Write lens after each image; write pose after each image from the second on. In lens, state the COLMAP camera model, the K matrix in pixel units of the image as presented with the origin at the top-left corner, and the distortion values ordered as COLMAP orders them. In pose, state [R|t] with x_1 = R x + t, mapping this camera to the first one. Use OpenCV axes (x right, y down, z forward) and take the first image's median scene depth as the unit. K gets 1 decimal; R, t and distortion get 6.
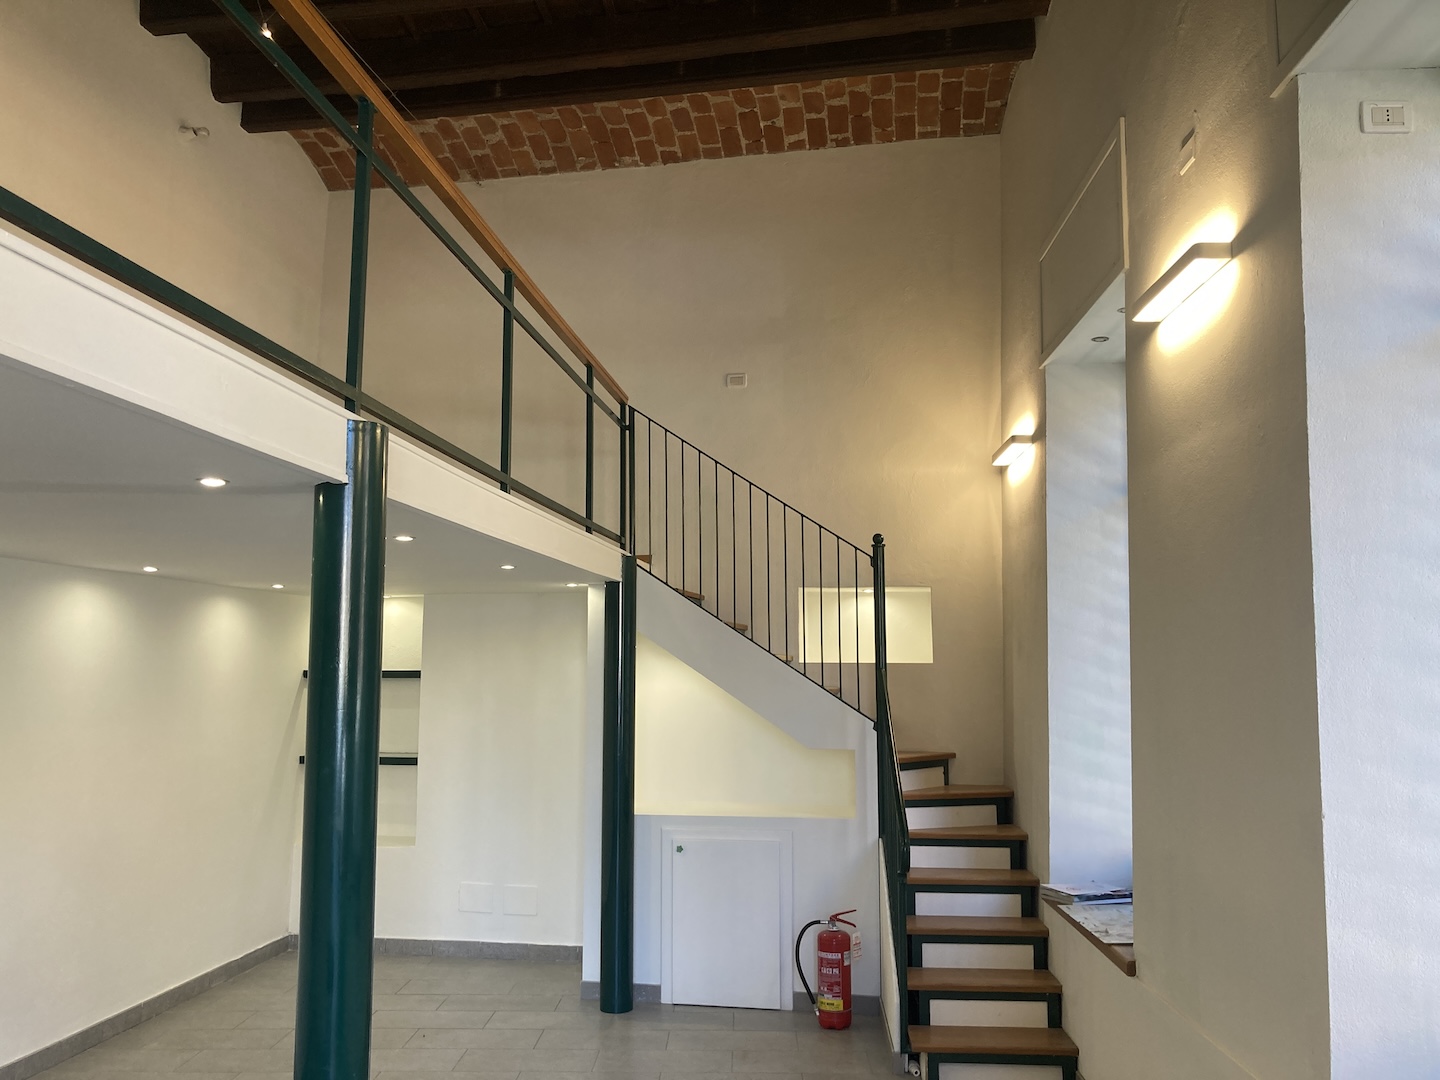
lens RADIAL K [[1187.9, 0, 723.0], [0, 1187.9, 539.9], [0, 0, 1]] dist [0.077691, -0.123388]
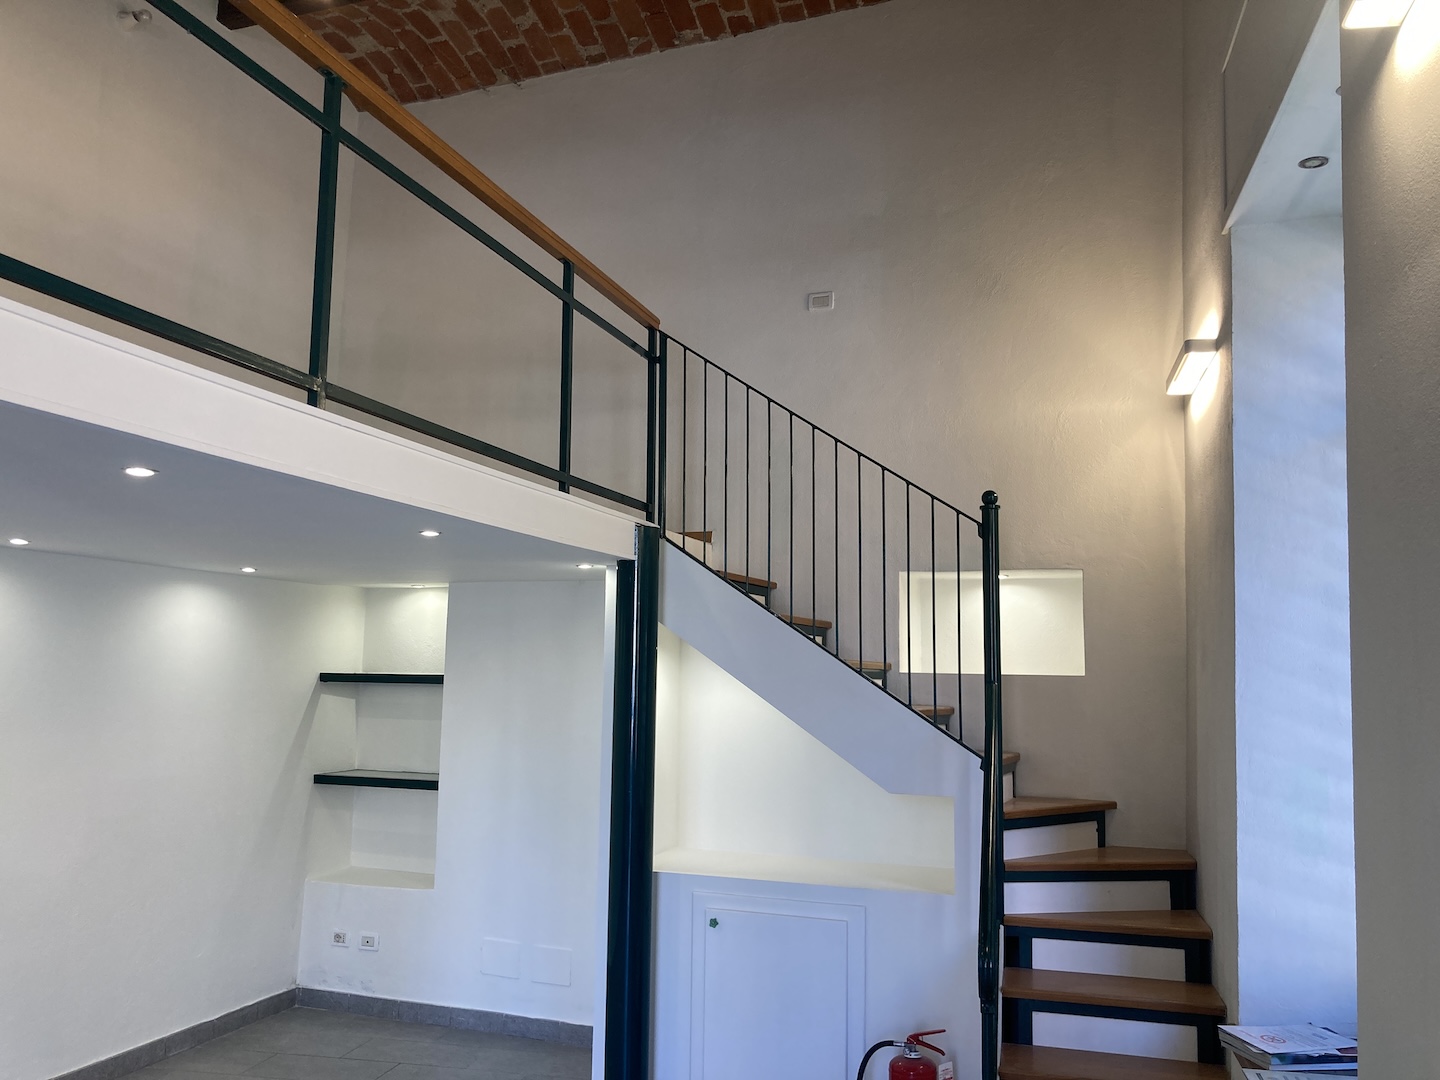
lens RADIAL K [[1172.2, 0, 731.6], [0, 1172.2, 546.6], [0, 0, 1]] dist [0.031790, -0.013741]
pose [[0.980192, -0.007538, -0.197908, 0.118366], [0.006685, 0.999965, -0.004973, 0.030302], [0.197939, 0.003552, 0.980208, 0.286018]]
